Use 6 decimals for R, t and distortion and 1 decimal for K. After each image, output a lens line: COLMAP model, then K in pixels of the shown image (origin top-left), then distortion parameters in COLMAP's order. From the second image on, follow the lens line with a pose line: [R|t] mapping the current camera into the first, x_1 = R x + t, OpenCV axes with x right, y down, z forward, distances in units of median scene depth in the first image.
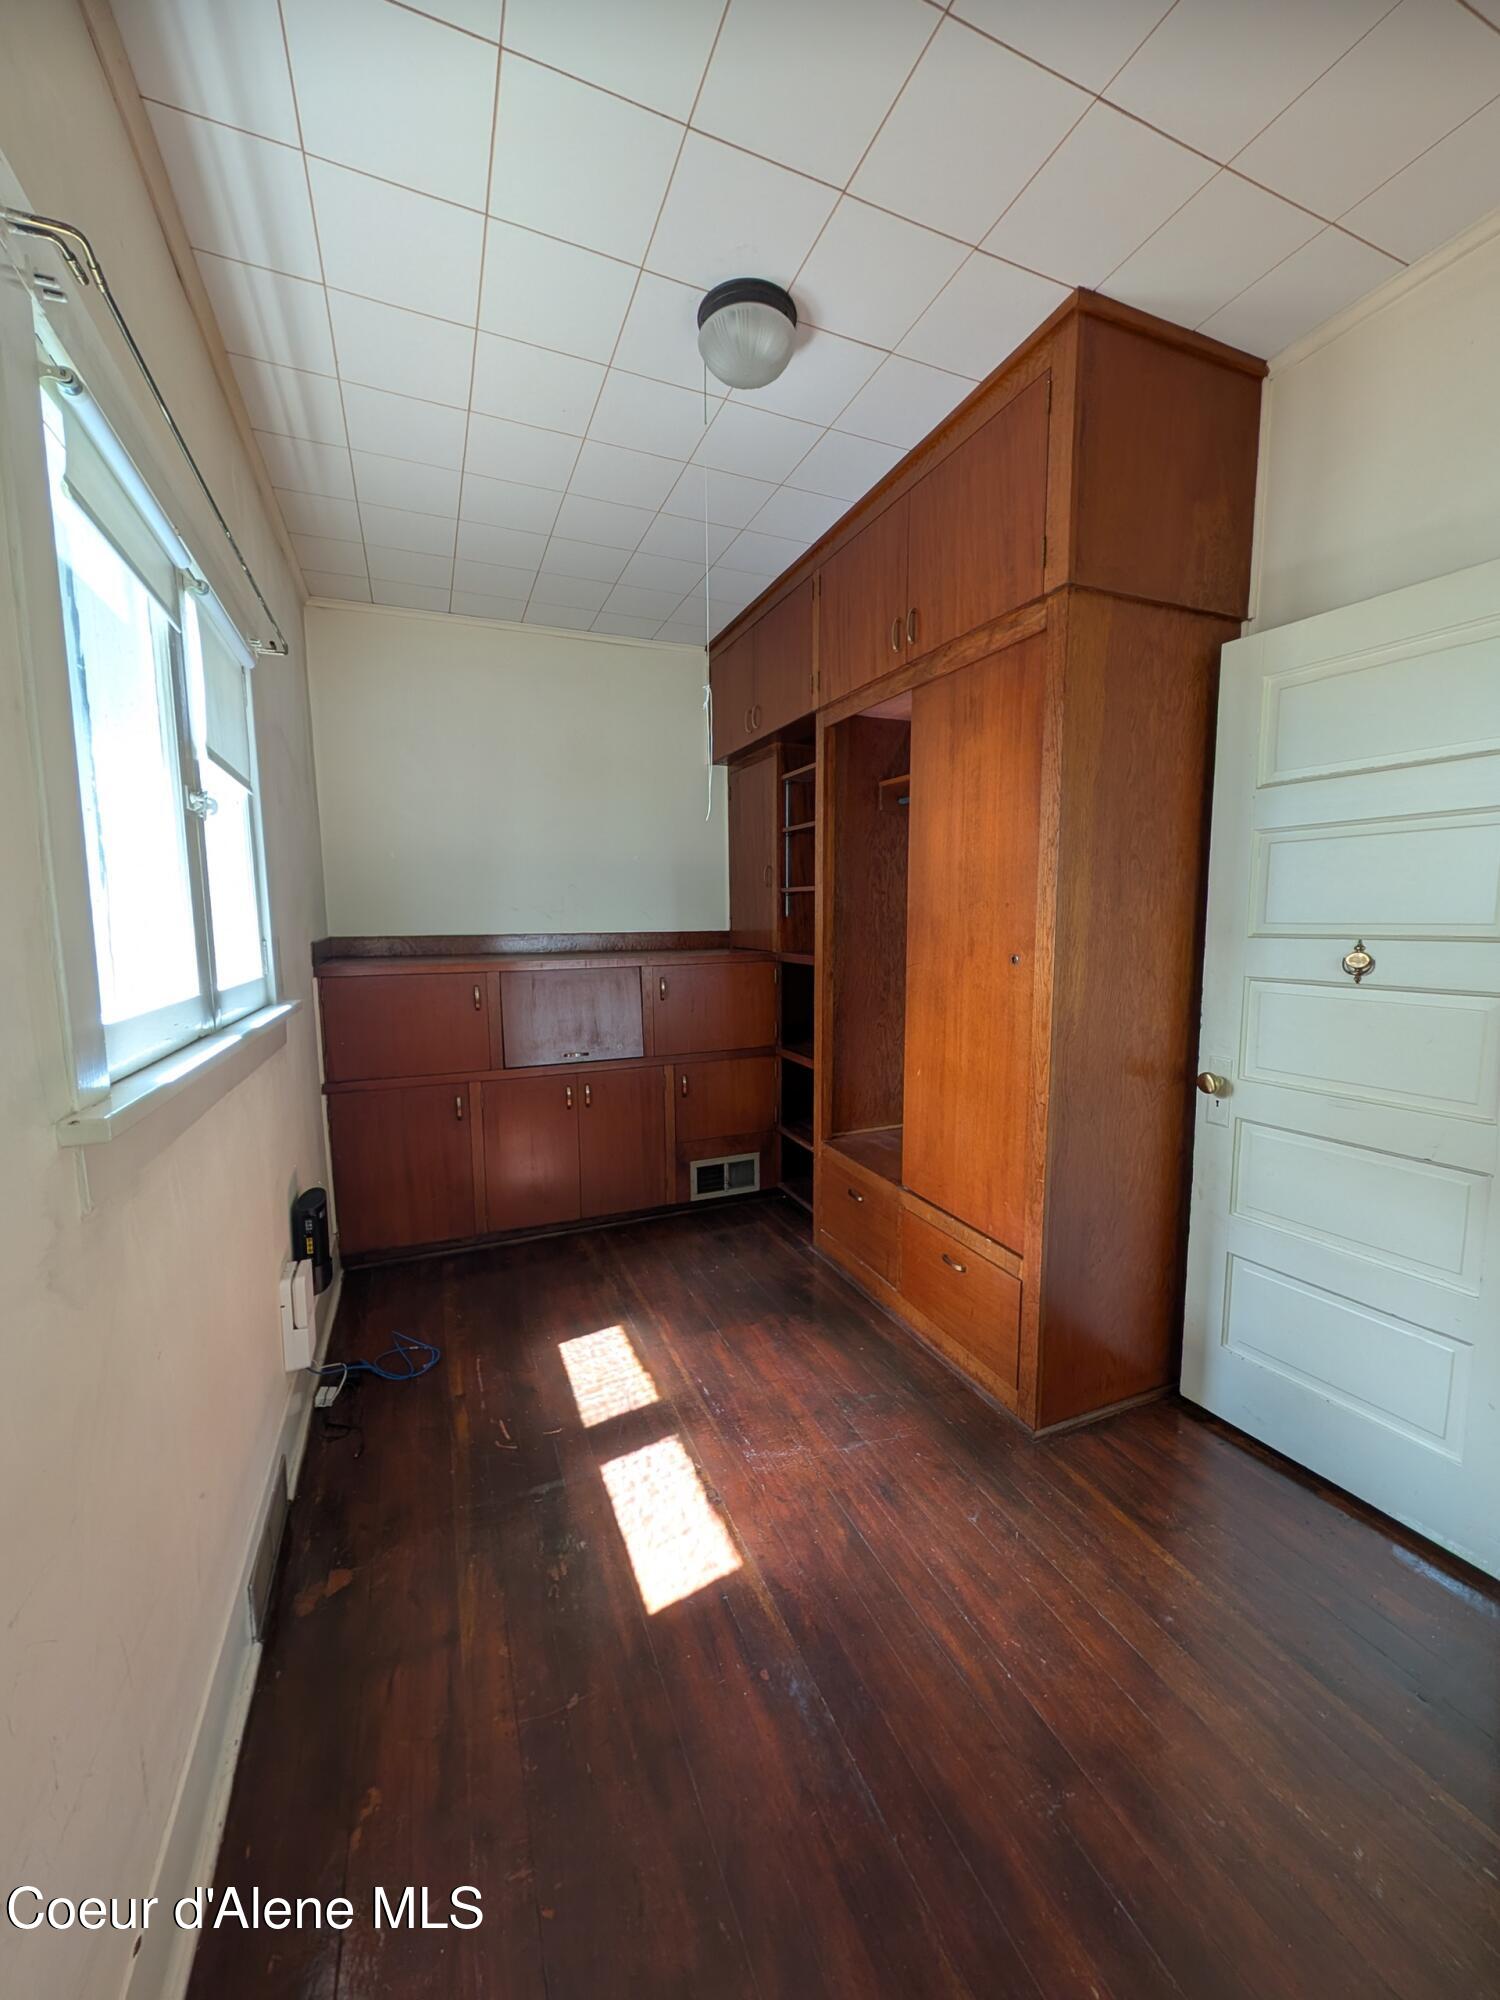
lens RADIAL K [[762.9, 0, 750.0], [0, 762.9, 1000.0], [0, 0, 1]] dist [0.000883, 0.000122]
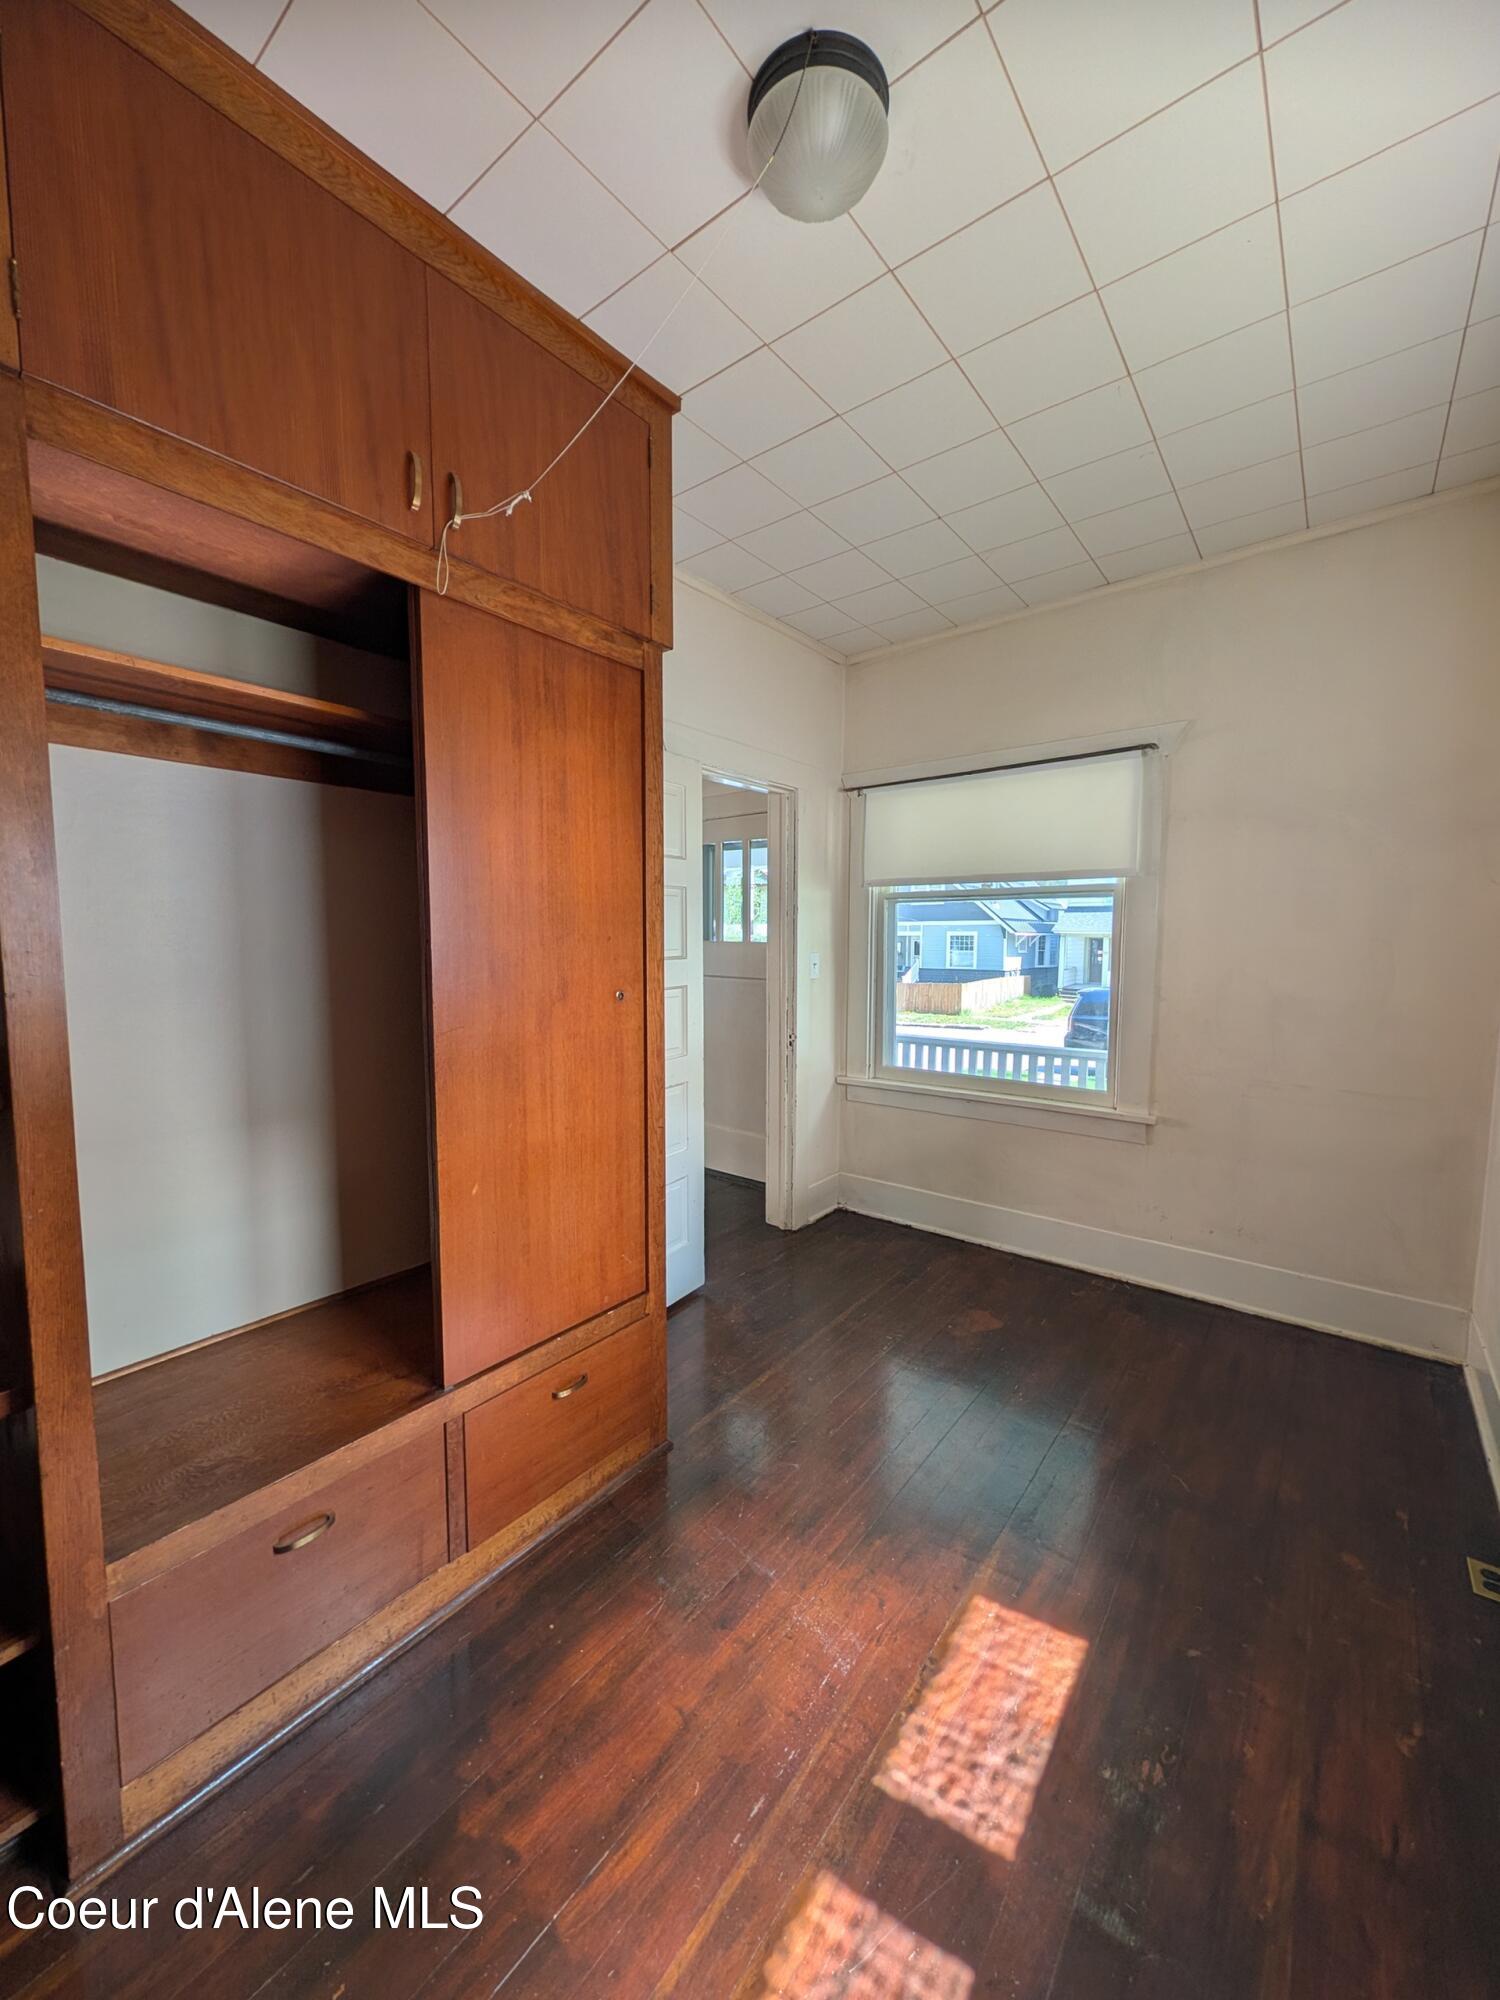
lens RADIAL K [[762.9, 0, 750.0], [0, 762.9, 1000.0], [0, 0, 1]] dist [0.000883, 0.000122]
pose [[-0.481417, -0.069650, 0.873720, -0.526194], [0.103494, 0.985347, 0.135574, -0.150859], [-0.870360, 0.155693, -0.467154, 1.230651]]
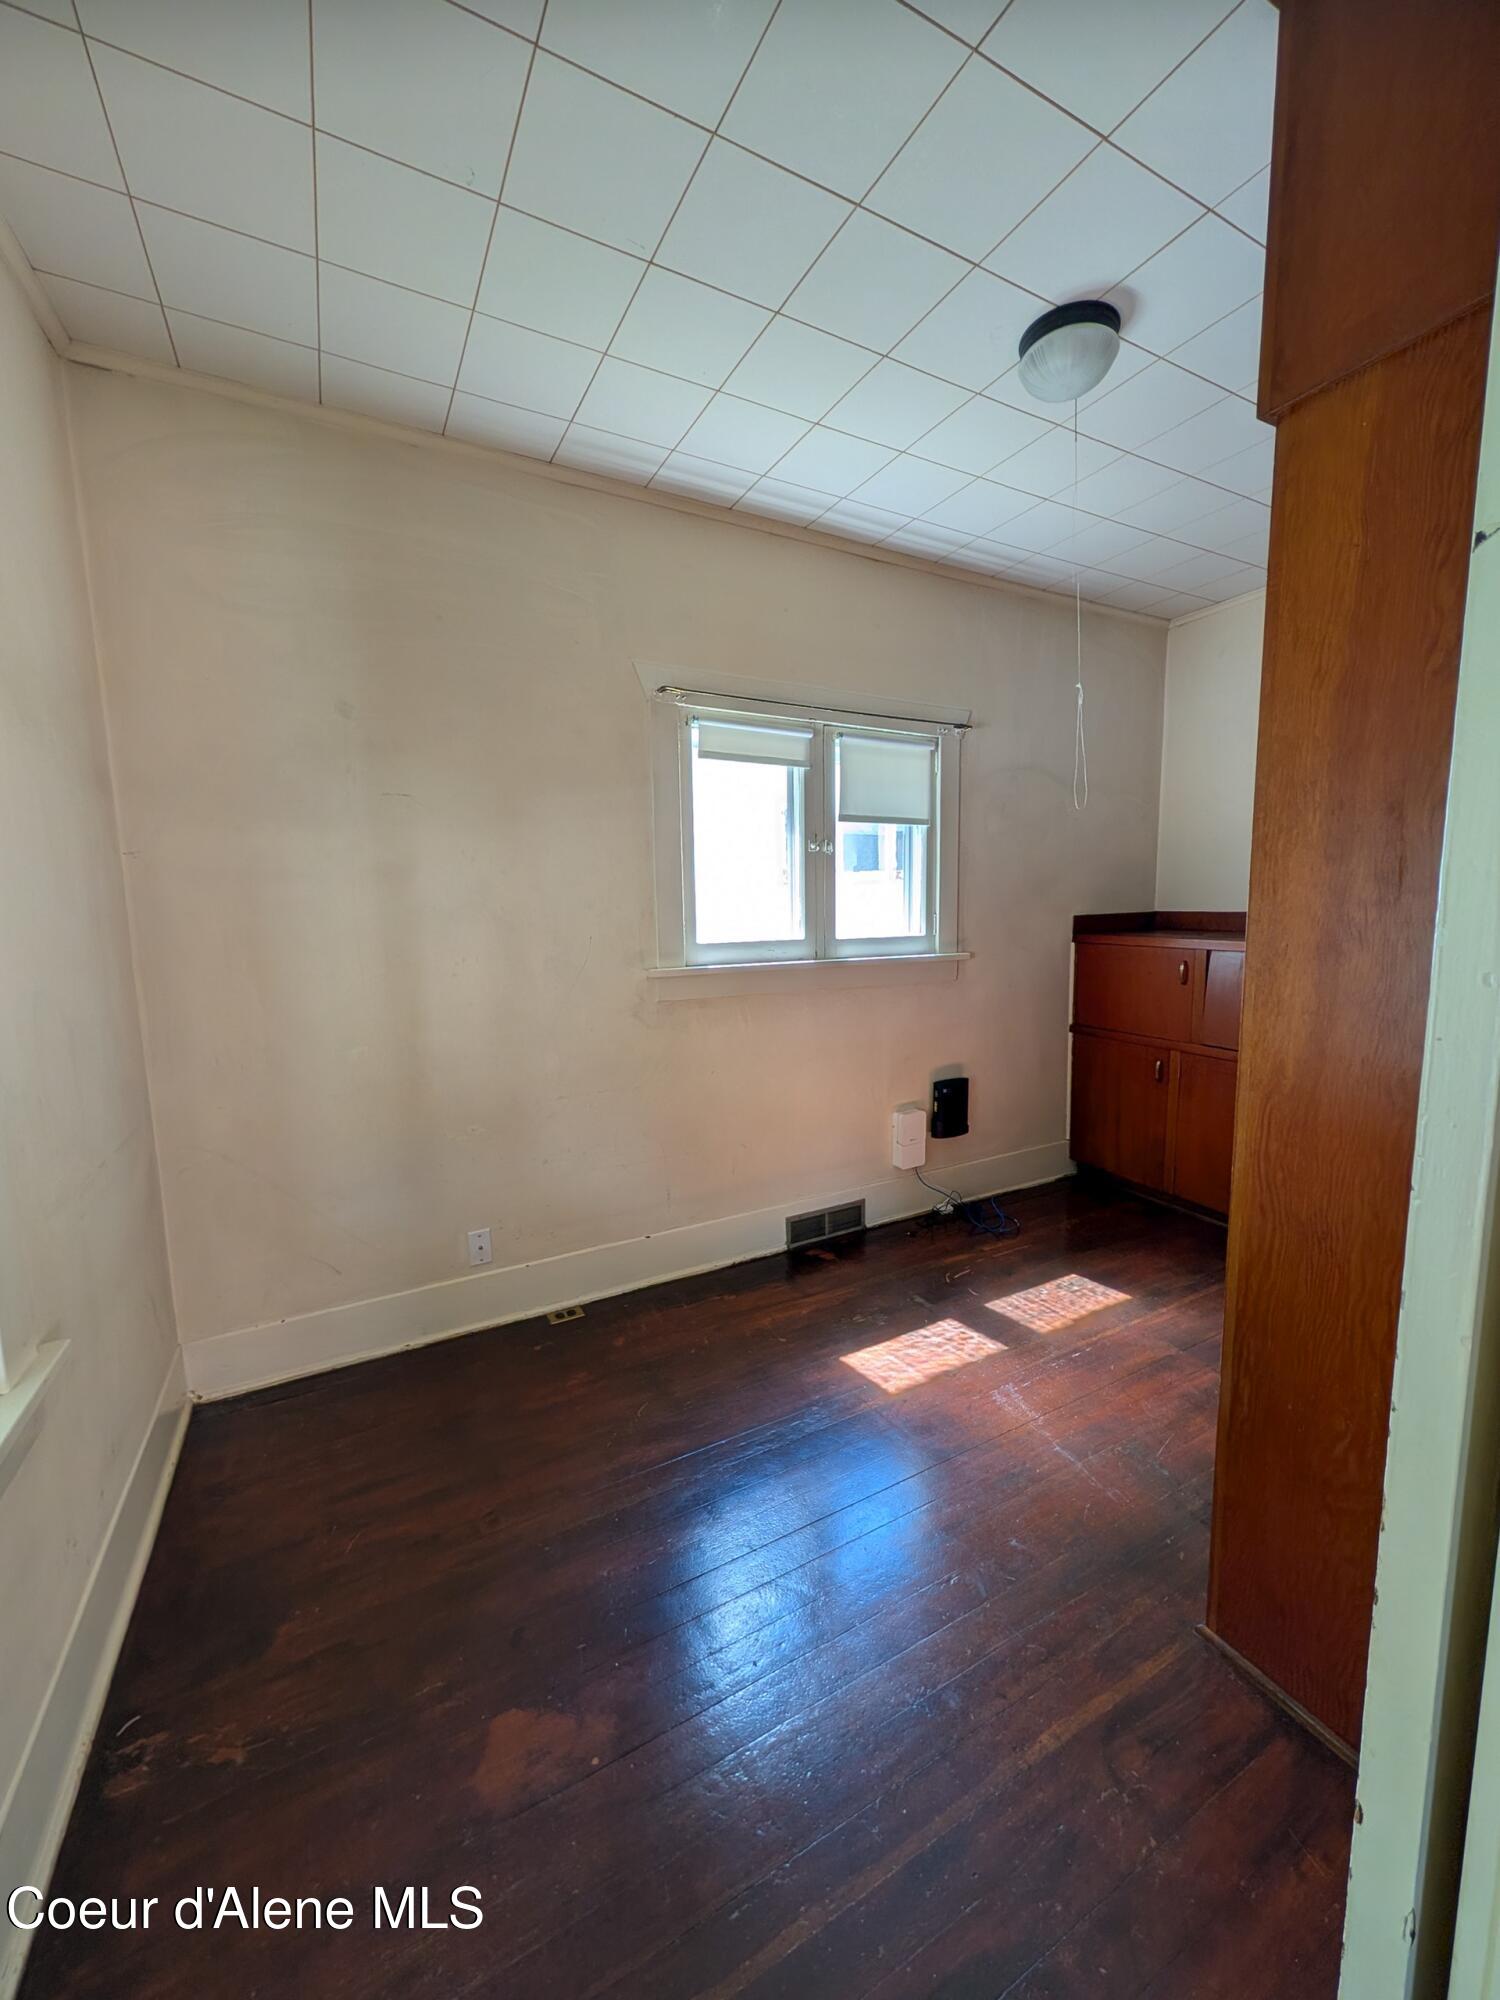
lens RADIAL K [[762.9, 0, 750.0], [0, 762.9, 1000.0], [0, 0, 1]] dist [0.000883, 0.000122]
pose [[0.086421, 0.136986, -0.986796, 0.919439], [-0.089702, 0.987548, 0.129235, -0.068932], [0.992212, 0.077349, 0.097633, 0.433775]]
